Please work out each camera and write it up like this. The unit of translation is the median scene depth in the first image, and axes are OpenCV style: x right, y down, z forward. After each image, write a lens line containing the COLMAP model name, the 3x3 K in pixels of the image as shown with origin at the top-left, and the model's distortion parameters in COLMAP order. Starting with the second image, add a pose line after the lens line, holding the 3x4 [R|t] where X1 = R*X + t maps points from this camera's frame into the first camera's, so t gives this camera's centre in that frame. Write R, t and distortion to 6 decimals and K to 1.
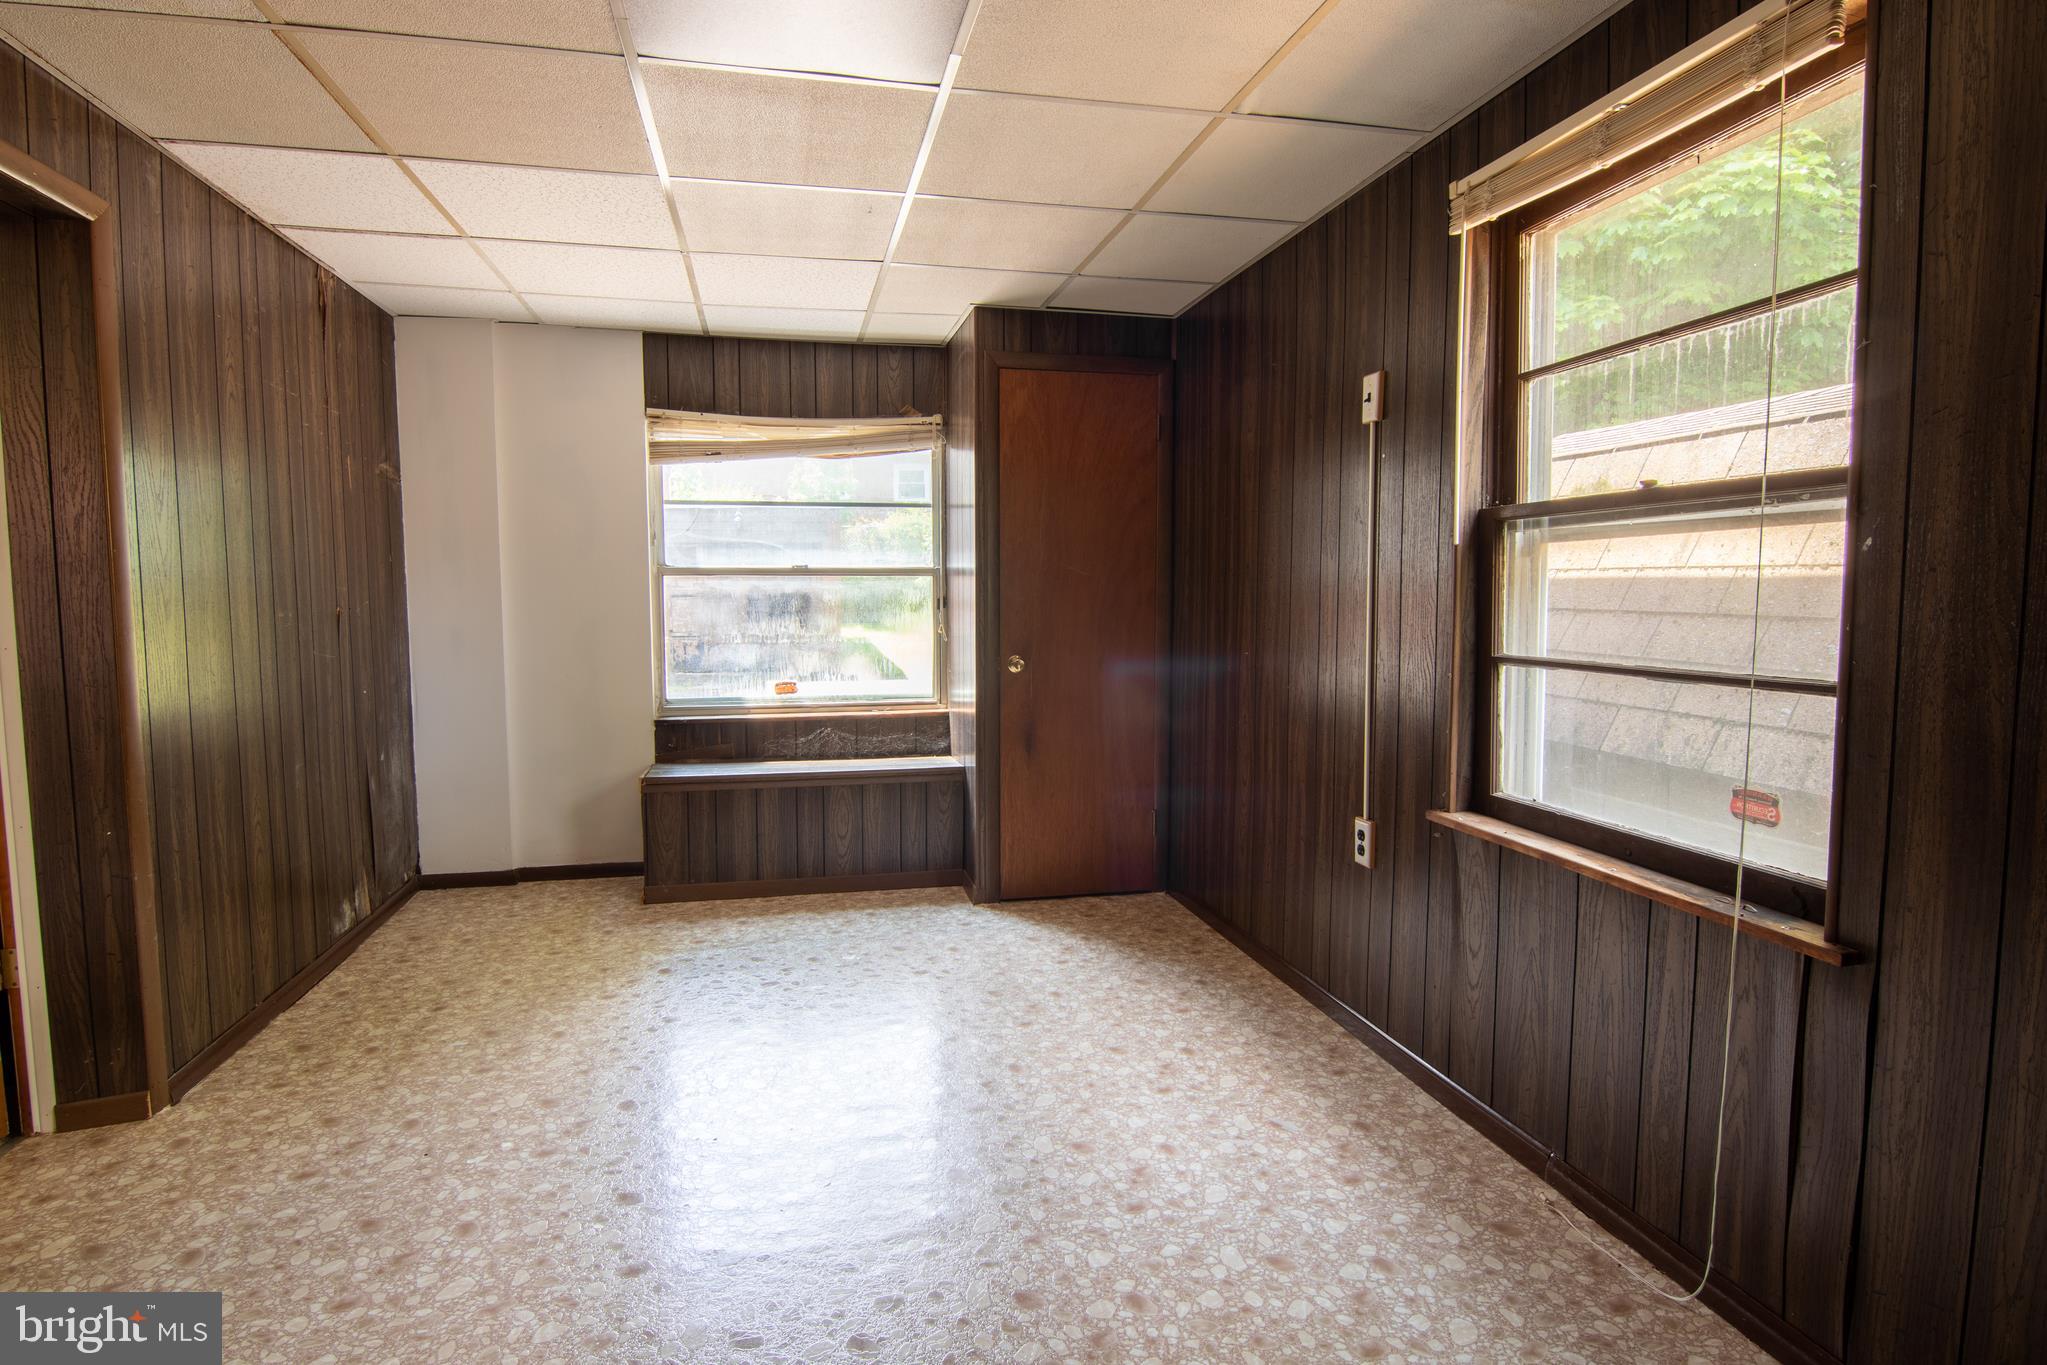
lens RADIAL K [[1042.5, 0, 1025.3], [0, 1042.5, 675.2], [0, 0, 1]] dist [-0.000666, -0.014759]
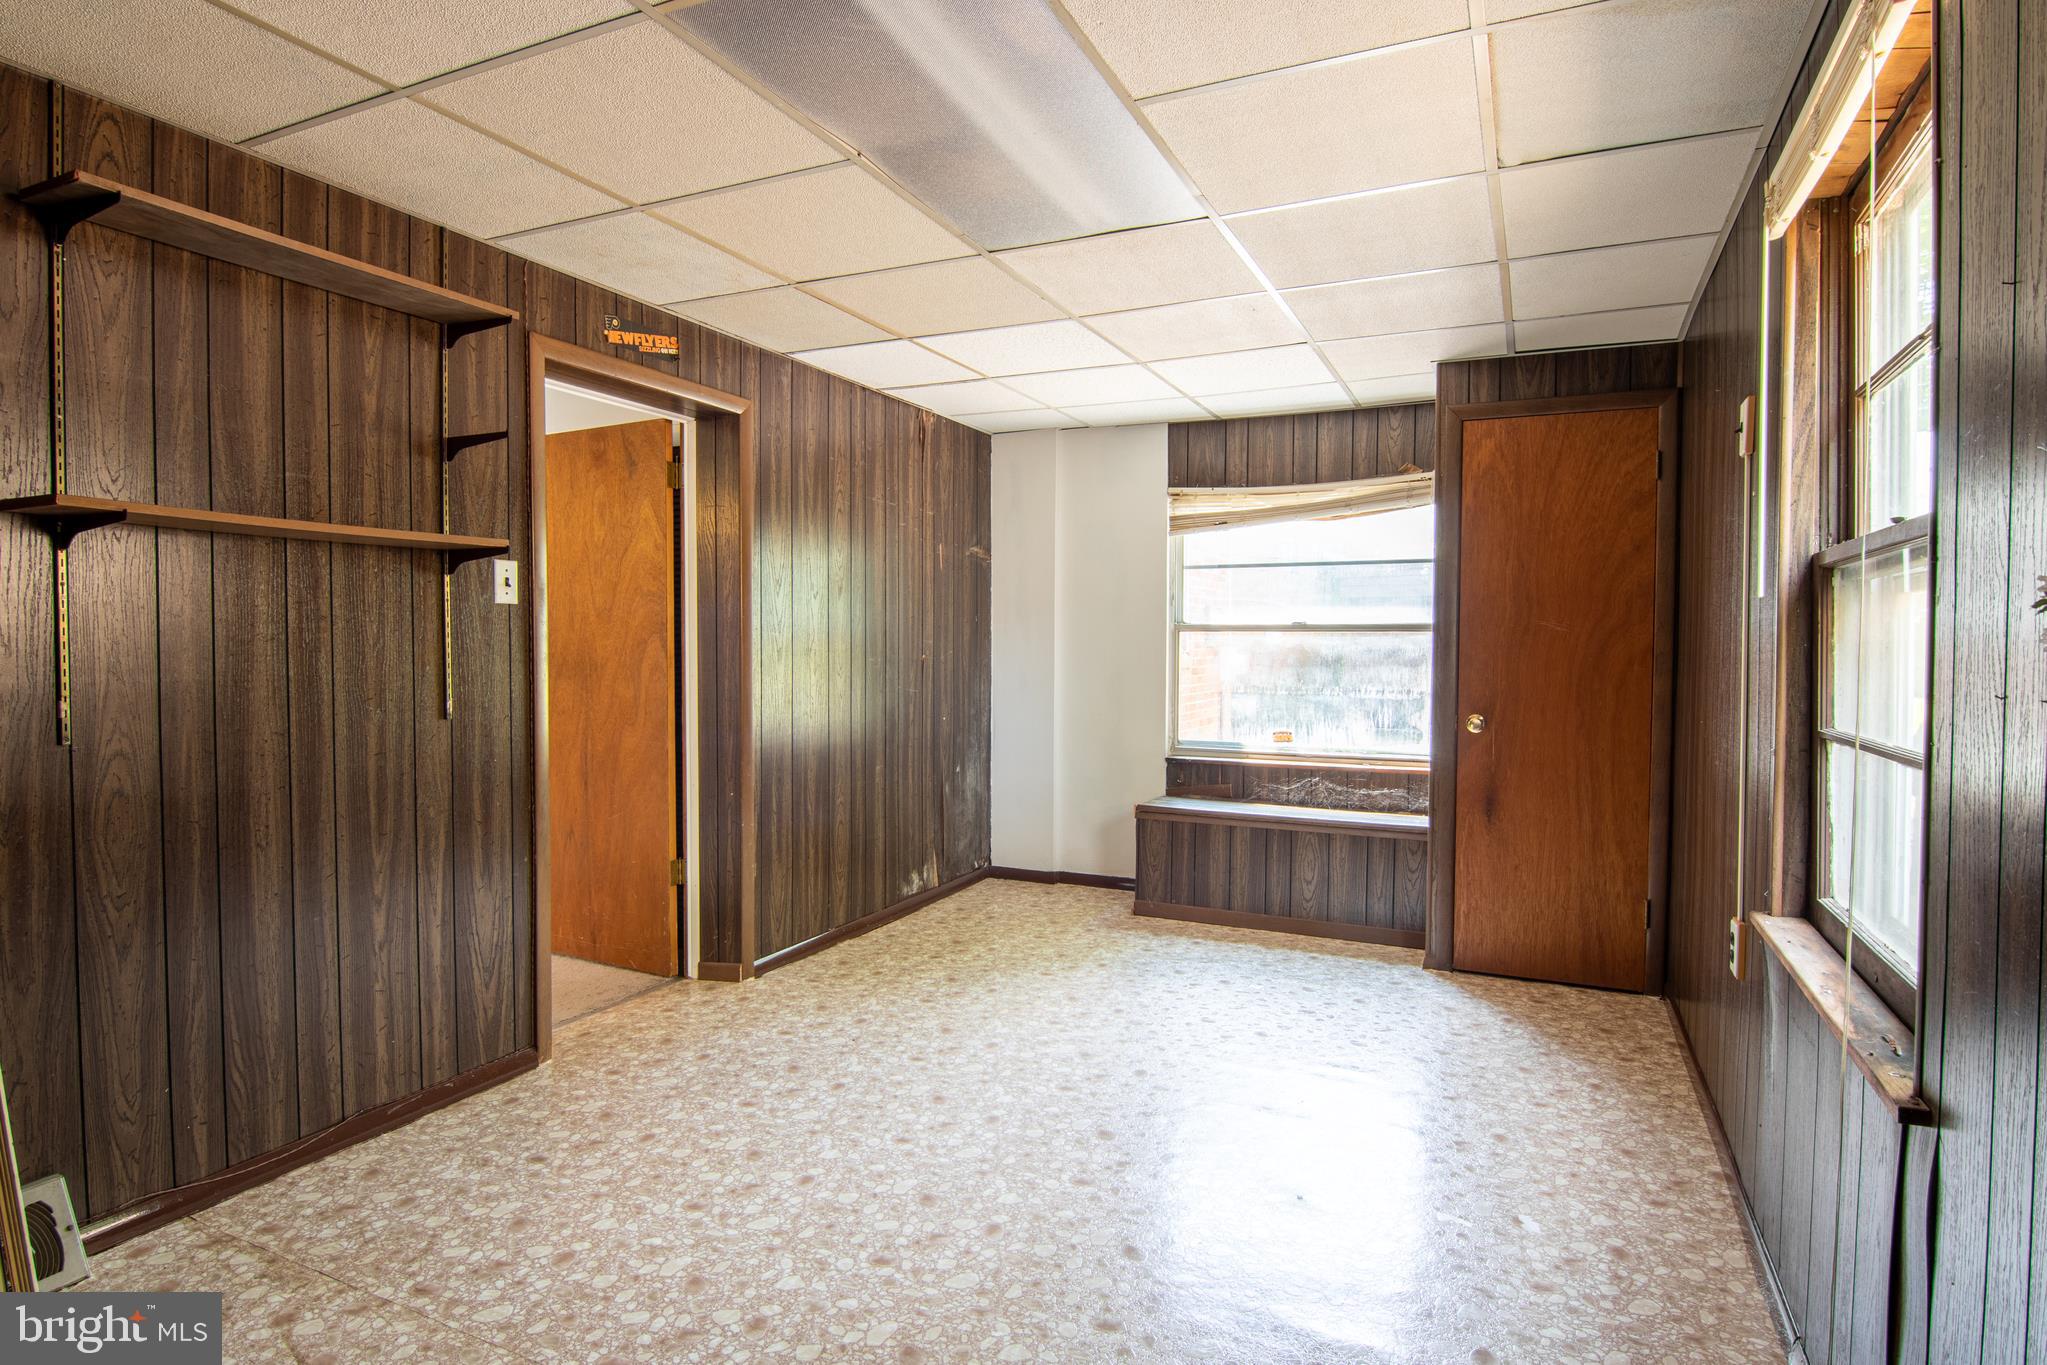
lens RADIAL K [[1042.5, 0, 1025.3], [0, 1042.5, 675.2], [0, 0, 1]] dist [-0.000666, -0.014759]
pose [[0.805784, 0.024183, -0.591716, 0.229660], [-0.054943, 0.997909, -0.034035, 0.000397], [0.589656, 0.059936, 0.805428, -0.019497]]
